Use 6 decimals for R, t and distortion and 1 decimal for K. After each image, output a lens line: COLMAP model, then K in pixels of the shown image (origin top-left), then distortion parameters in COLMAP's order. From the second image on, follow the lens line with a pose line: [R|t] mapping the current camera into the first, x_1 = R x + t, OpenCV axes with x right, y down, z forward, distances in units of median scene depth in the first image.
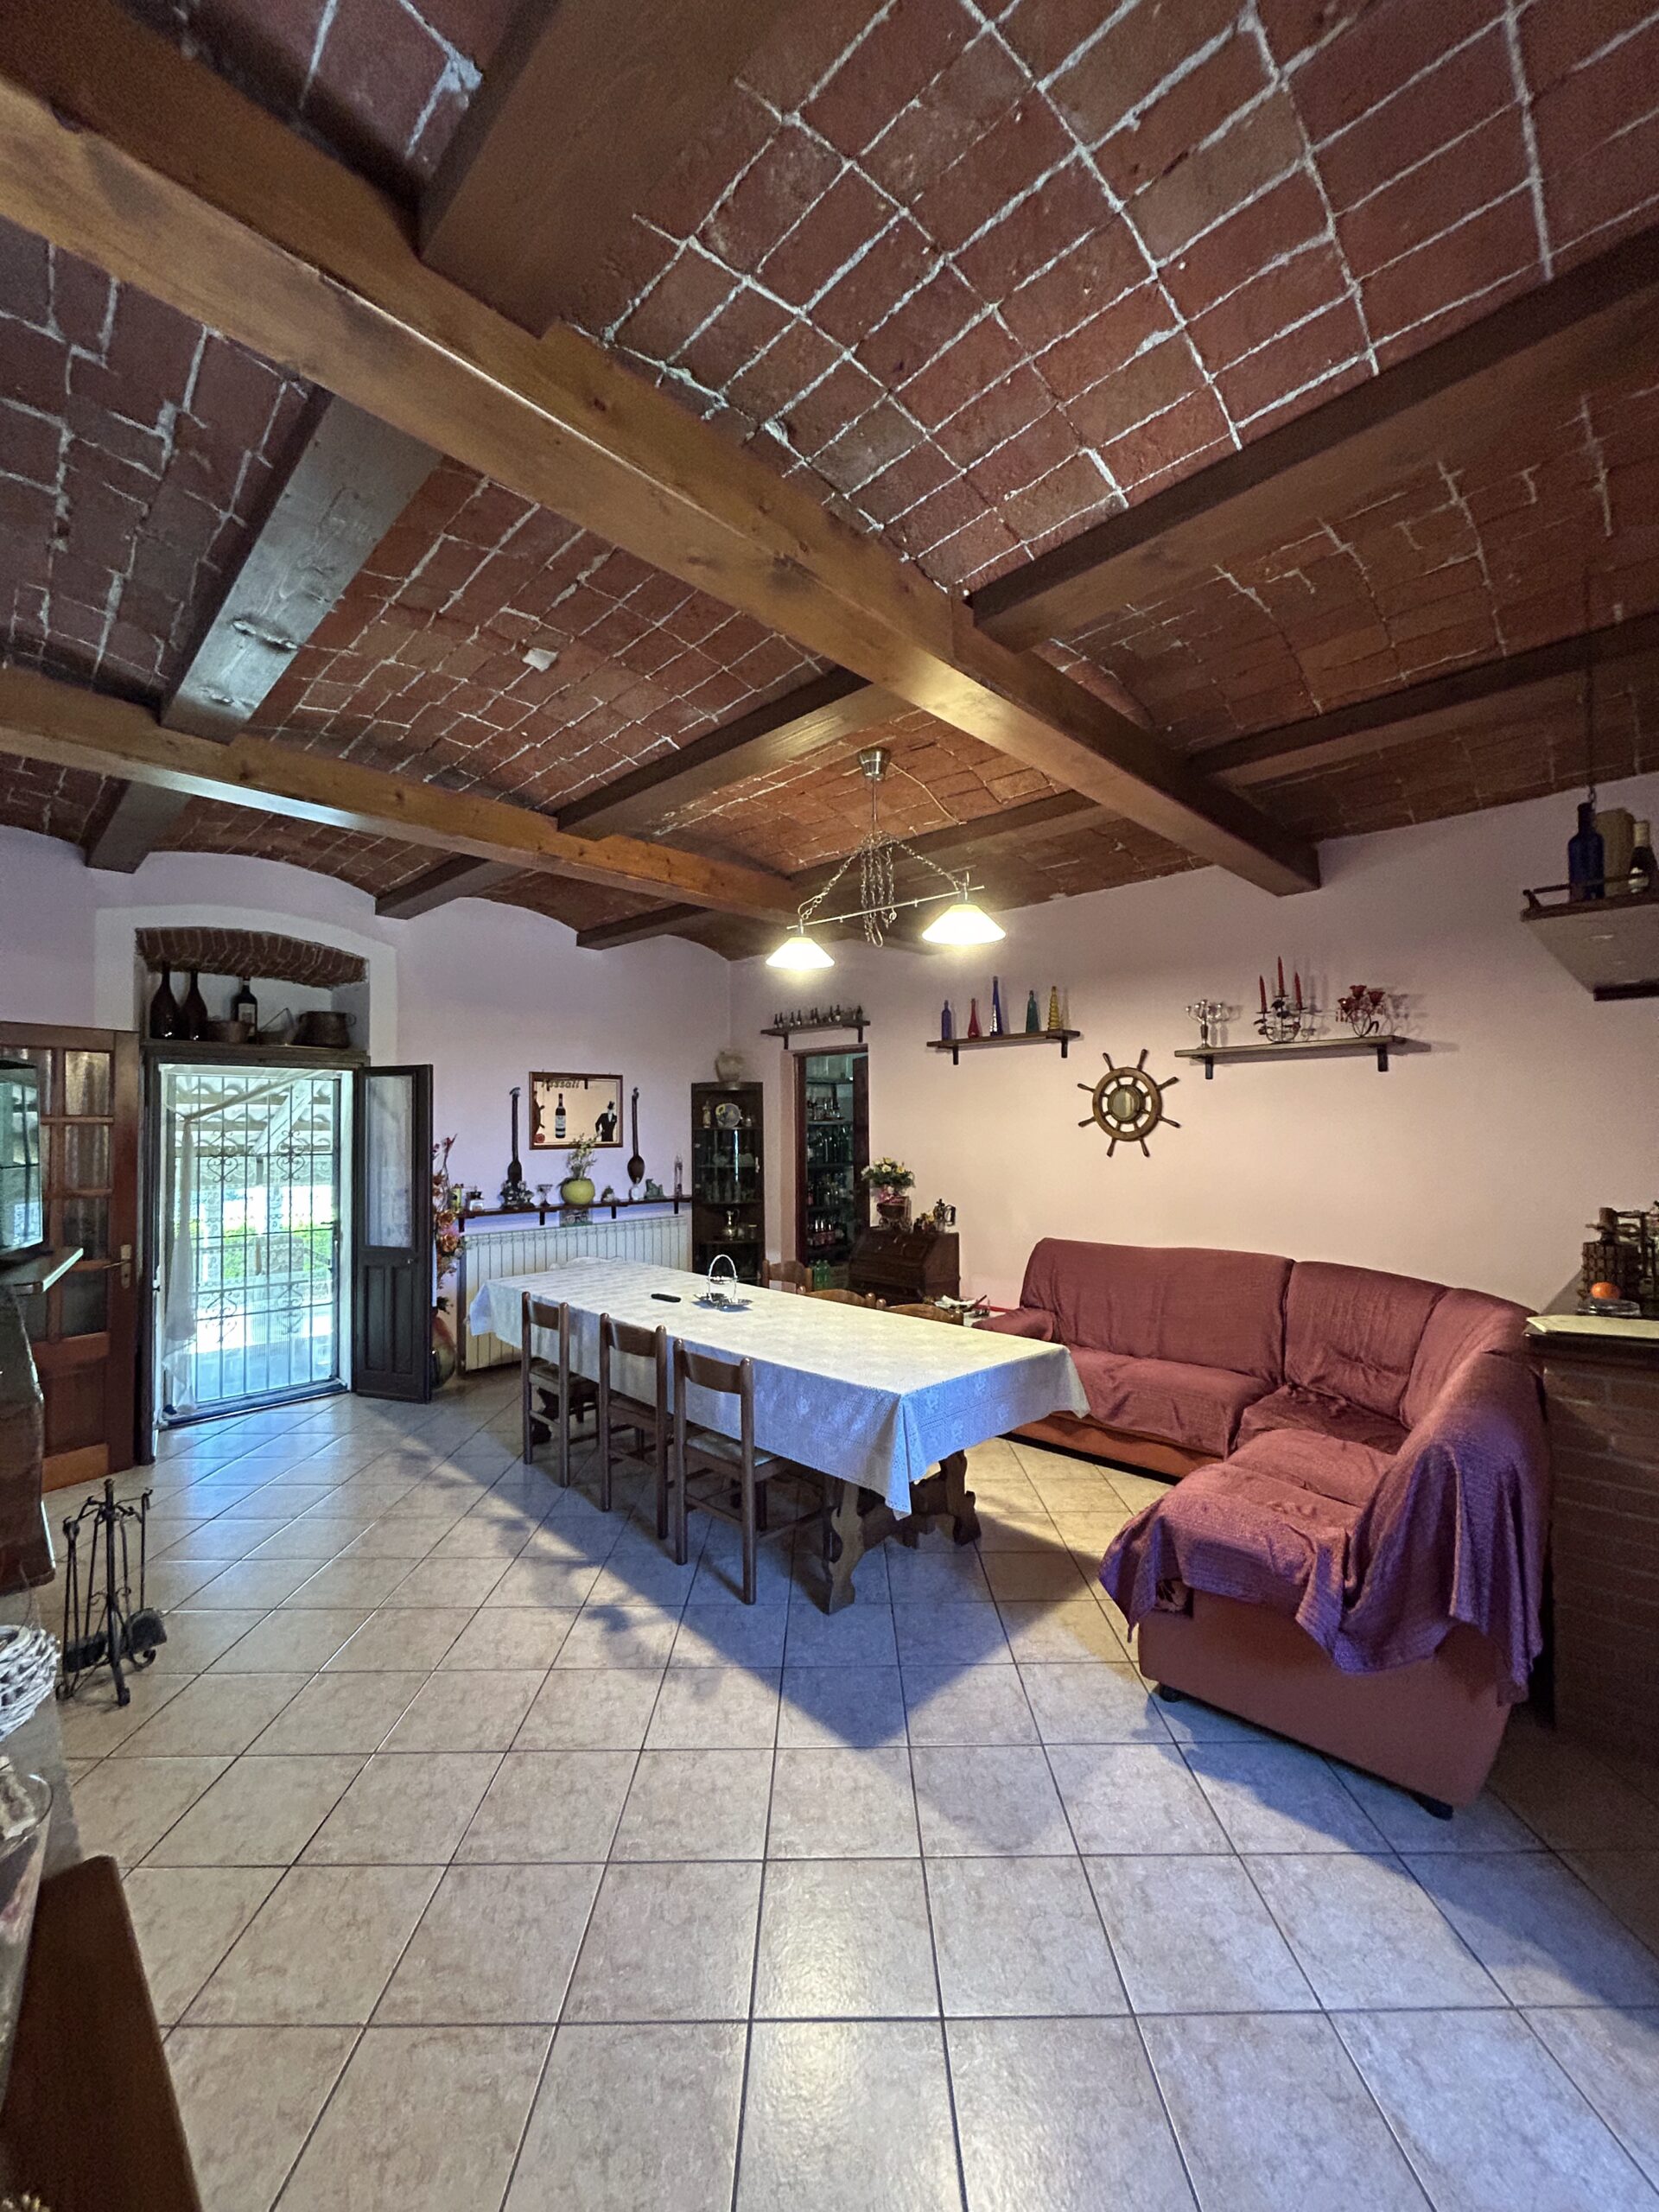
lens RADIAL K [[891.9, 0, 828.9], [0, 891.9, 1108.8], [0, 0, 1]] dist [-0.000120, 0.001091]
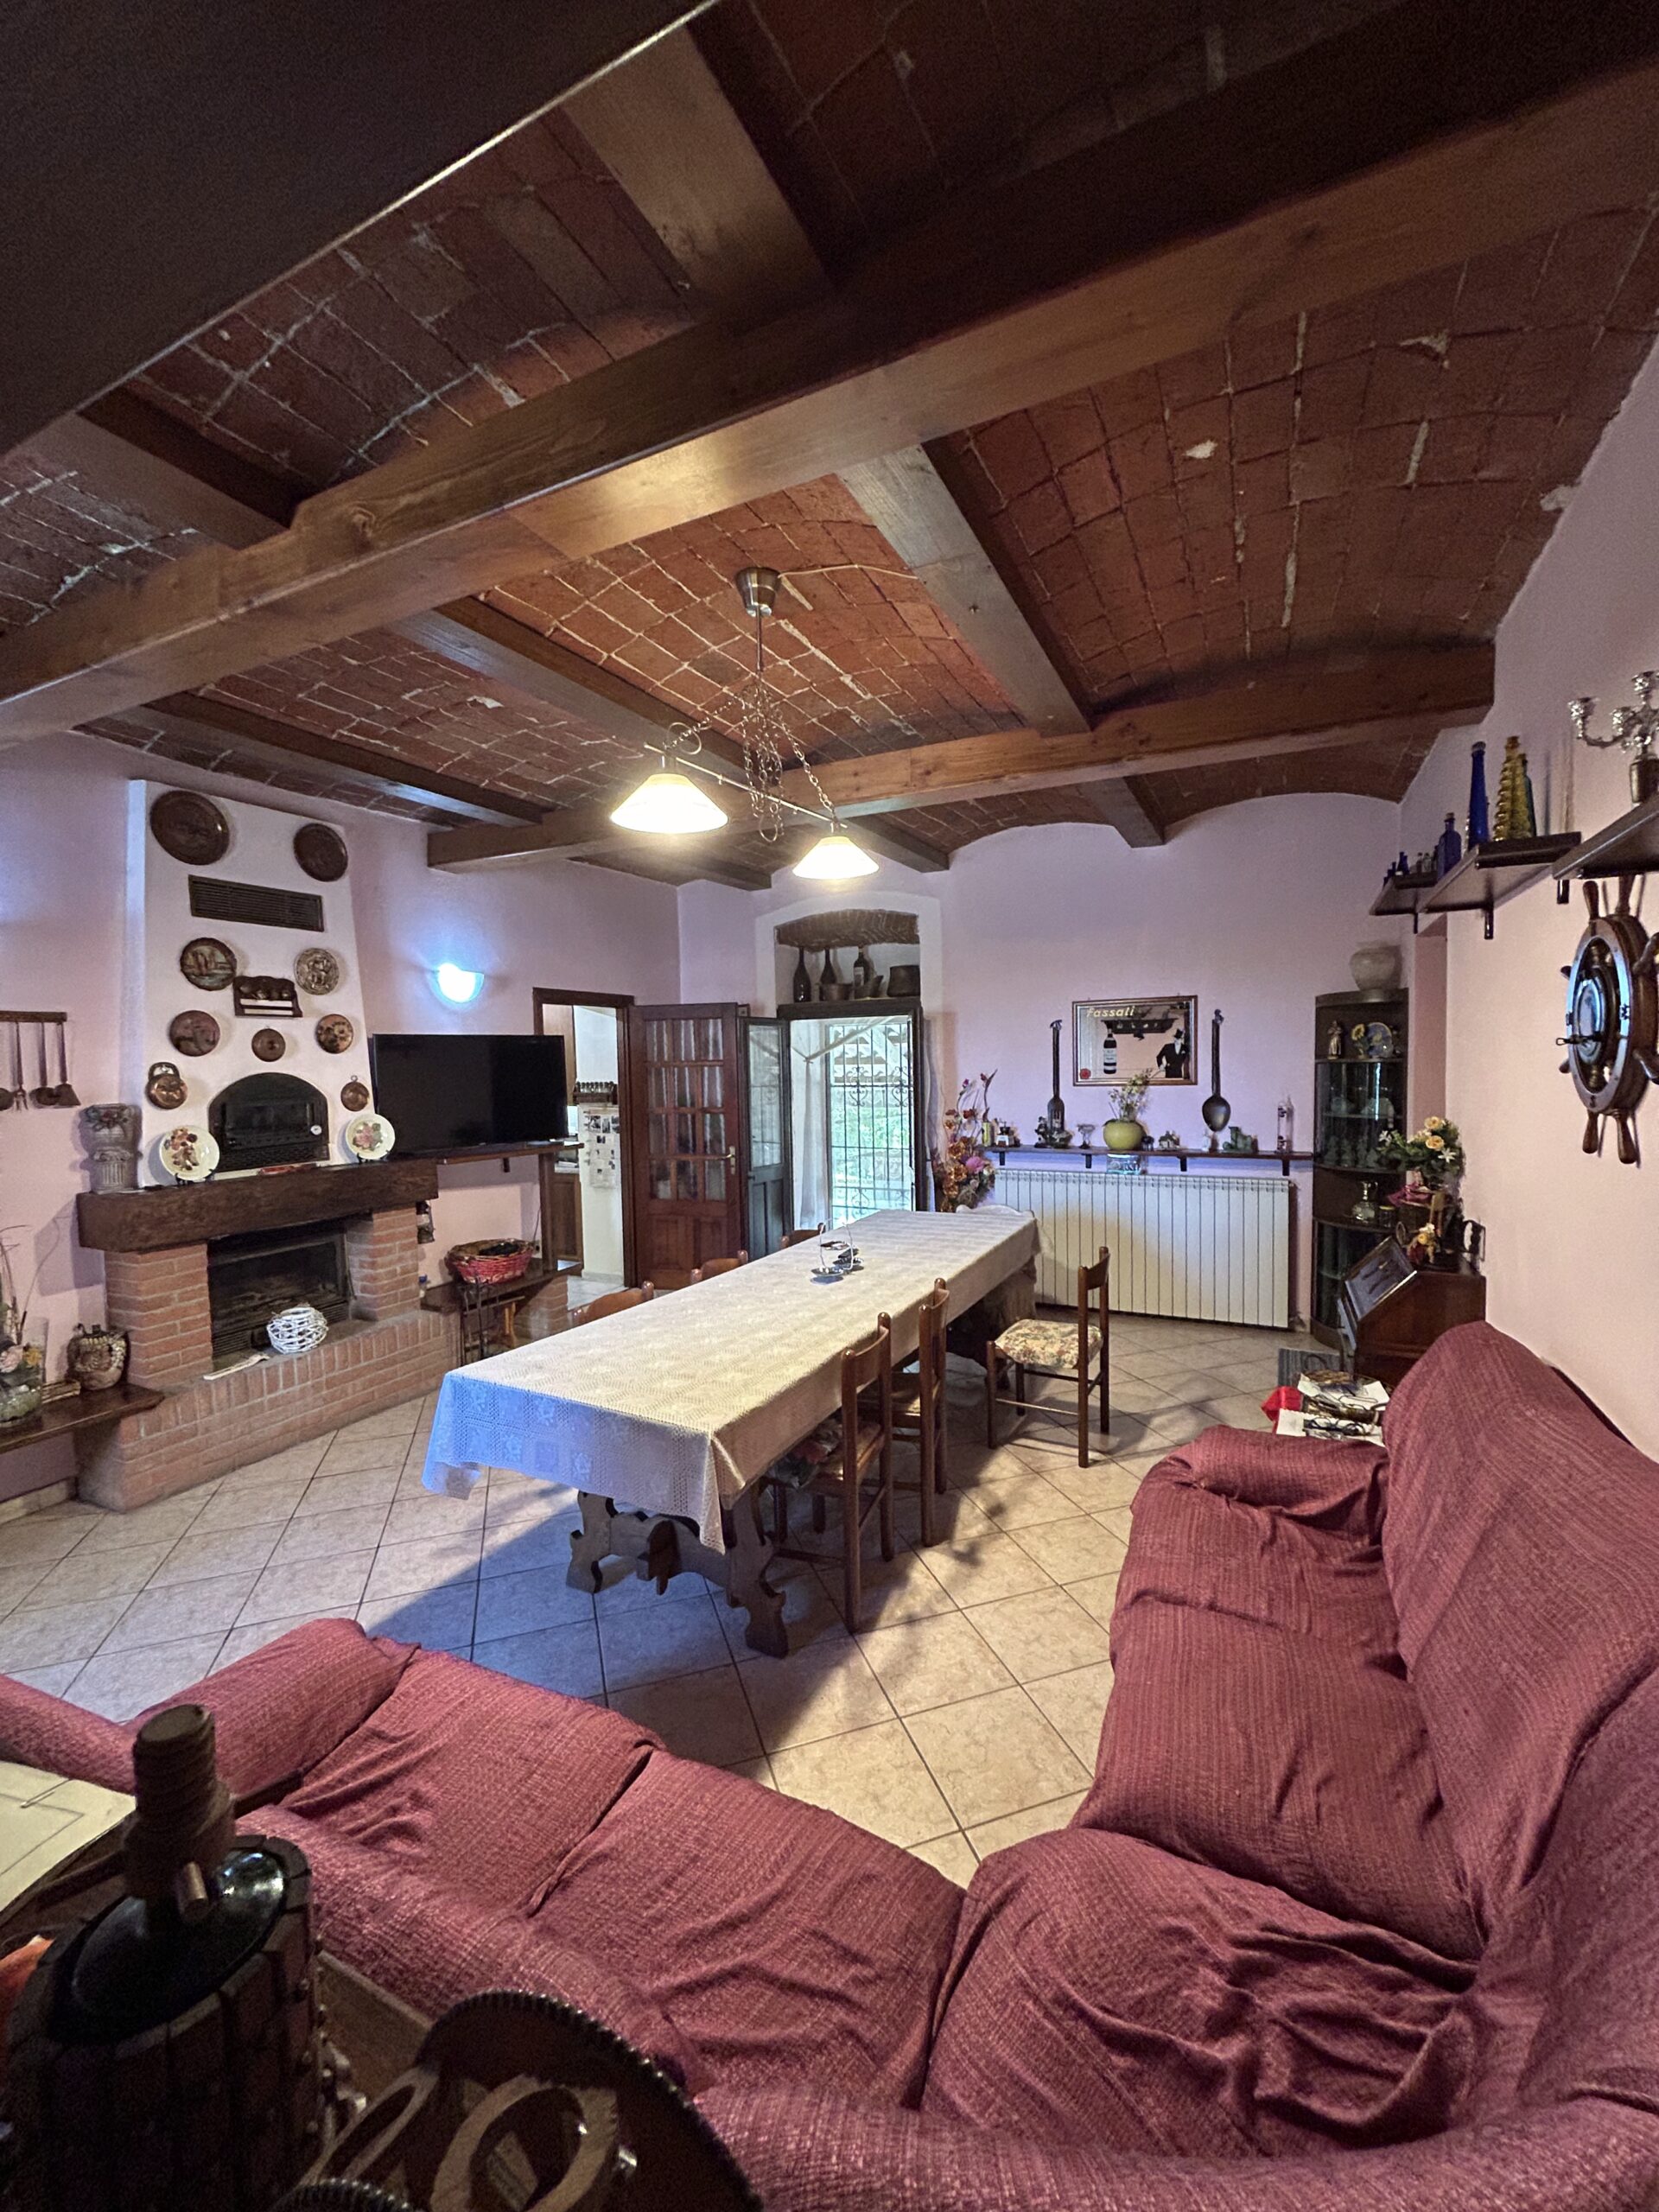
lens RADIAL K [[891.9, 0, 828.9], [0, 891.9, 1108.8], [0, 0, 1]] dist [-0.000120, 0.001091]
pose [[0.321739, 0.052935, -0.945348, 0.468717], [0.039901, 0.996791, 0.069396, -0.005391], [0.945987, -0.060048, 0.318594, 0.467524]]
